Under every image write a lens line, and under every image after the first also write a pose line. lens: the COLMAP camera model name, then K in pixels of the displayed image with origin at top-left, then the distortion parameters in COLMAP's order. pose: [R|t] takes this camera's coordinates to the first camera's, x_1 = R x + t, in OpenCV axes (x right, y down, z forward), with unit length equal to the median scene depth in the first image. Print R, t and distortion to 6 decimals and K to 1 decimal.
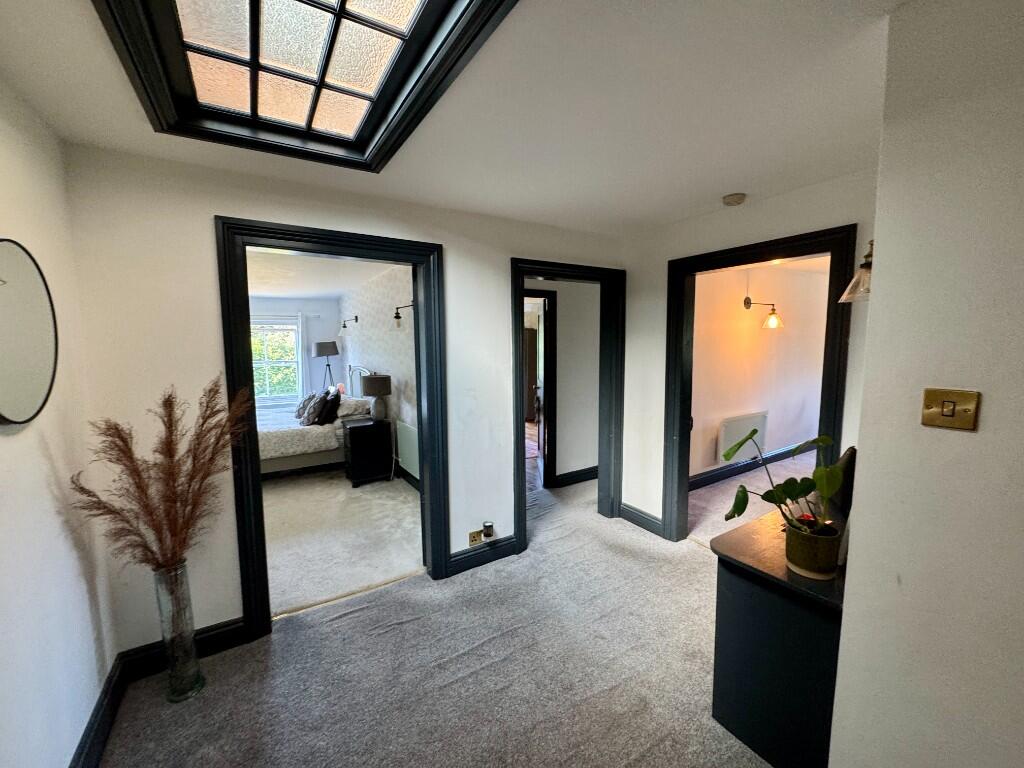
lens RADIAL K [[412.1, 0, 513.5], [0, 412.1, 389.0], [0, 0, 1]] dist [-0.012867, -0.000051]
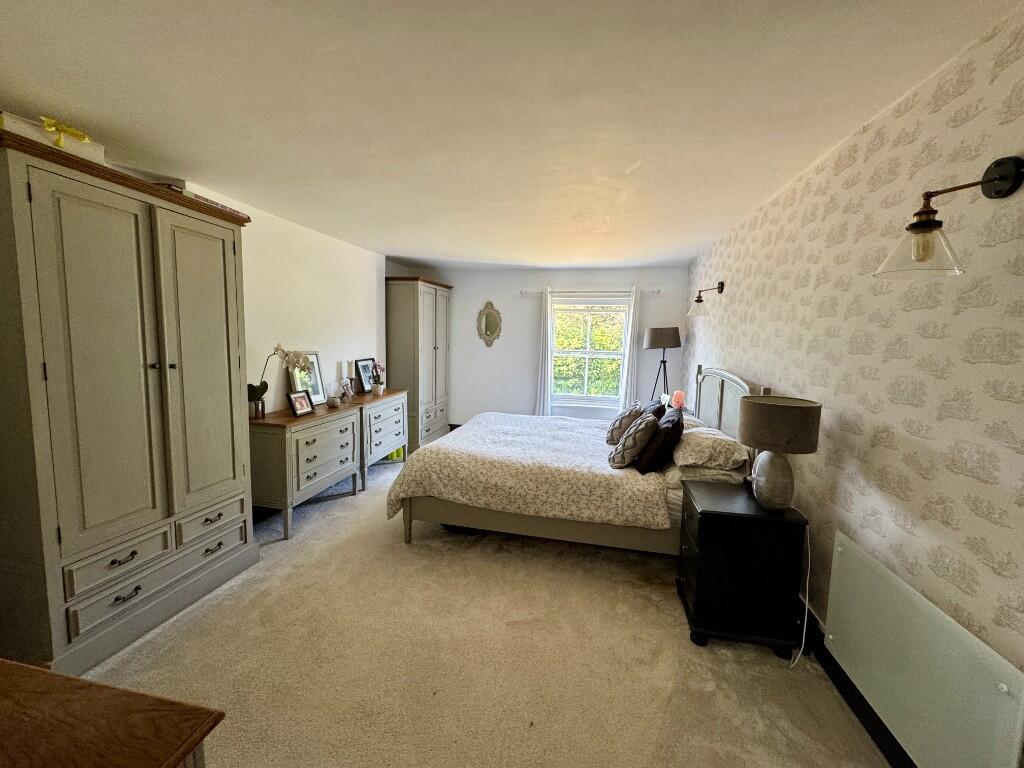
lens RADIAL K [[412.1, 0, 511.7], [0, 412.1, 382.9], [0, 0, 1]] dist [-0.012867, -0.000051]
pose [[0.719540, 0.102249, -0.686882, -0.231300], [-0.103322, 0.993855, 0.039710, -0.035322], [0.686722, 0.042397, 0.725683, 0.480678]]
